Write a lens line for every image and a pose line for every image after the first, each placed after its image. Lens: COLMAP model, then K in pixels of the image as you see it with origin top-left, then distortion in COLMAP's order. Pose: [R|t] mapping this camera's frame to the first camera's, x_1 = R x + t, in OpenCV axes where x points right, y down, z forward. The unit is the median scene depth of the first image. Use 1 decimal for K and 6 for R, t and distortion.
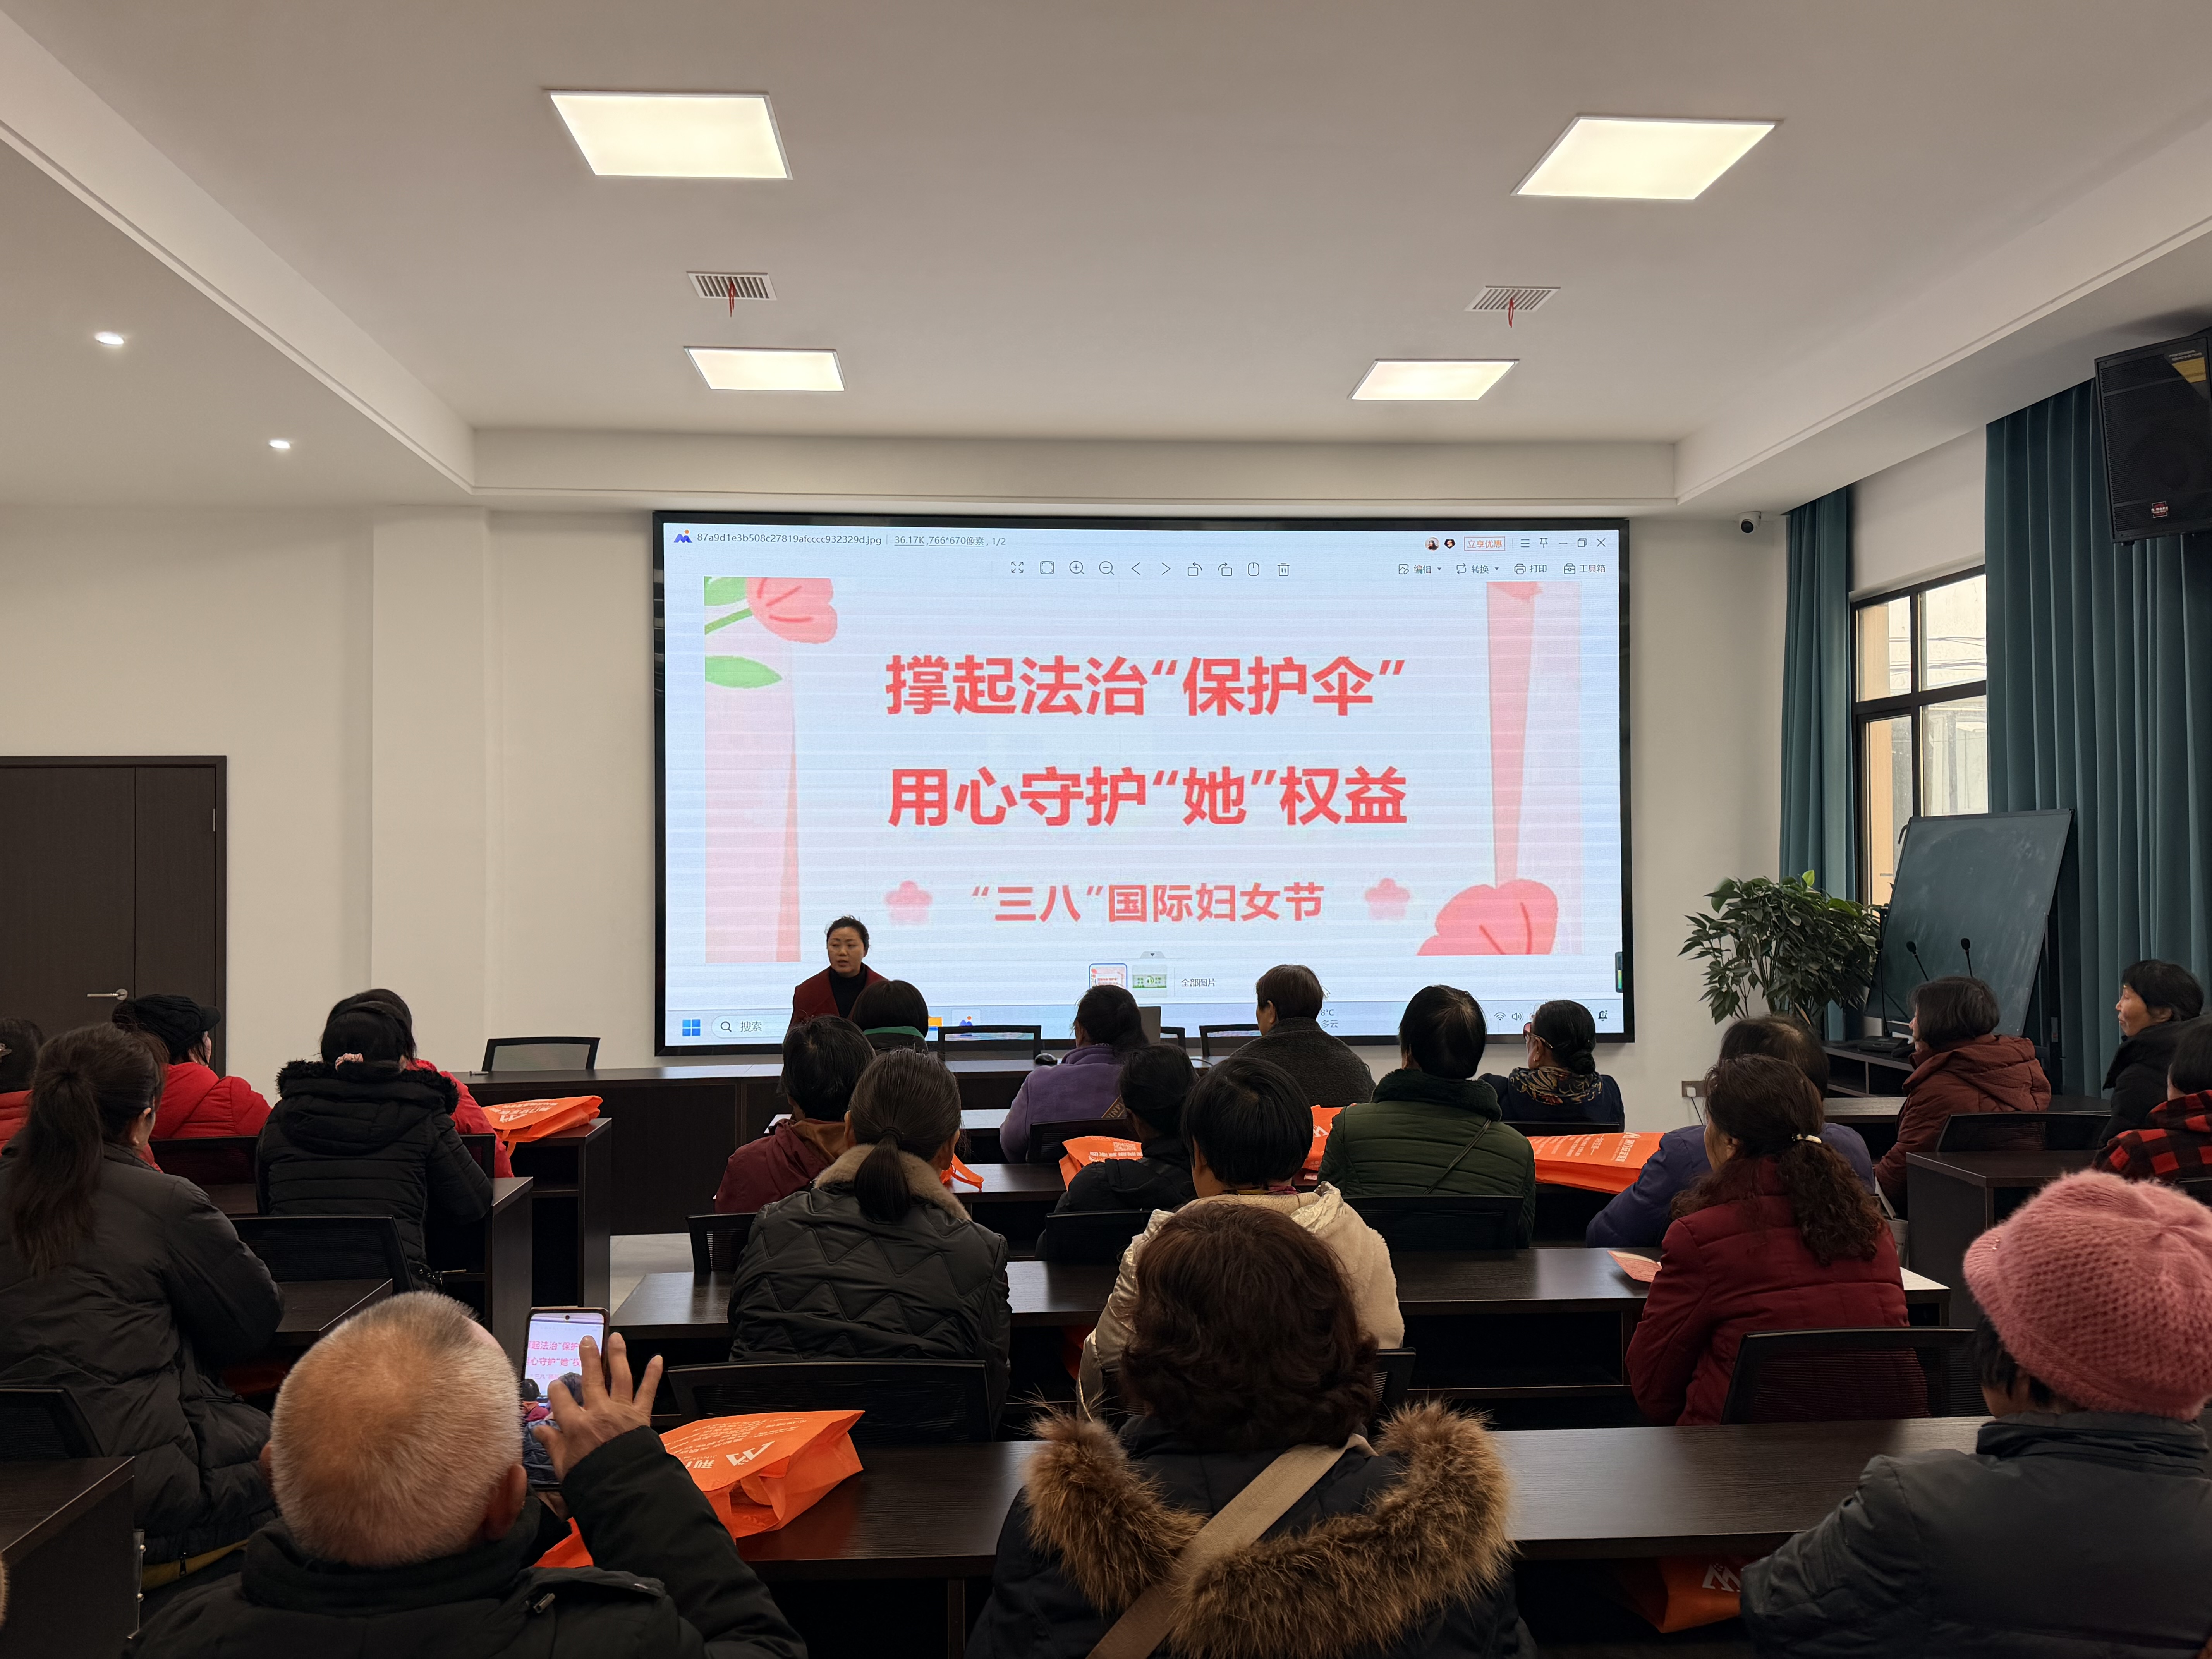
lens RADIAL K [[1880.1, 0, 1106.0], [0, 1880.1, 829.5], [0, 0, 1]] dist [-0.001883, -0.003560]
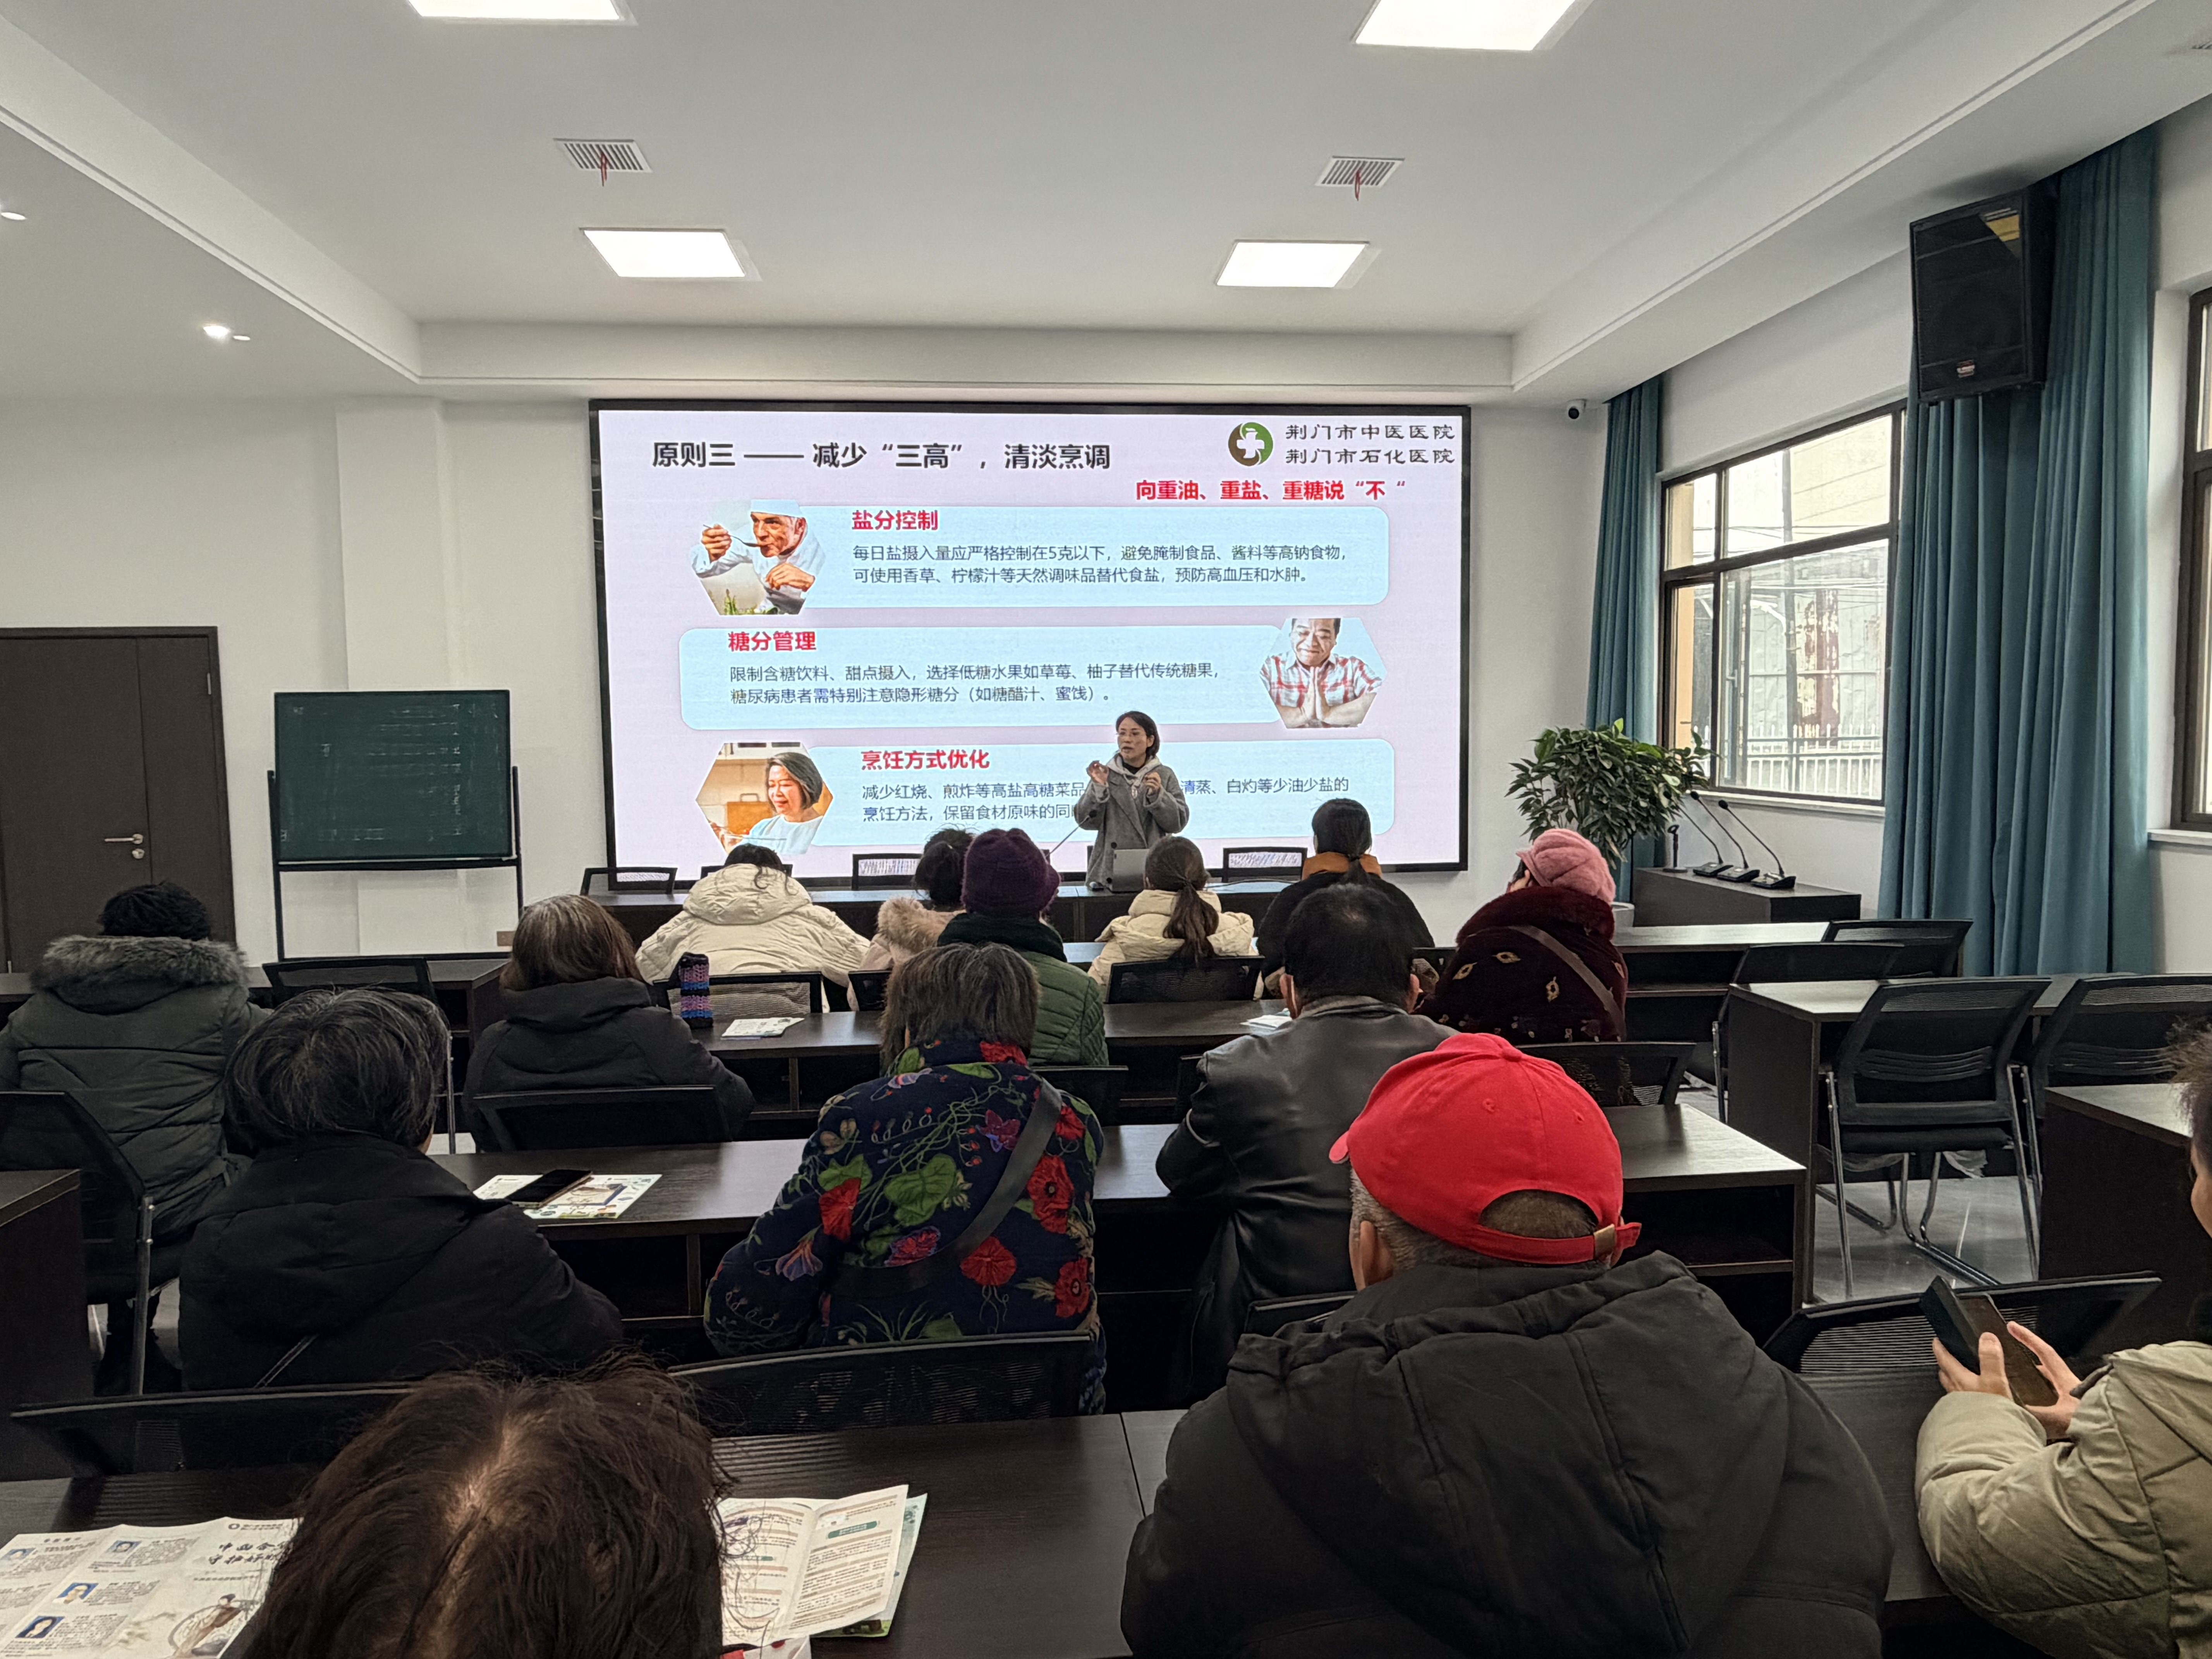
lens RADIAL K [[1437.3, 0, 1106.0], [0, 1437.3, 829.5], [0, 0, 1]] dist [0.033882, -0.090188]
pose [[0.999682, -0.008673, 0.023677, 0.045564], [0.006405, 0.995527, 0.094257, 0.004526], [-0.024389, -0.094075, 0.995266, 0.145420]]
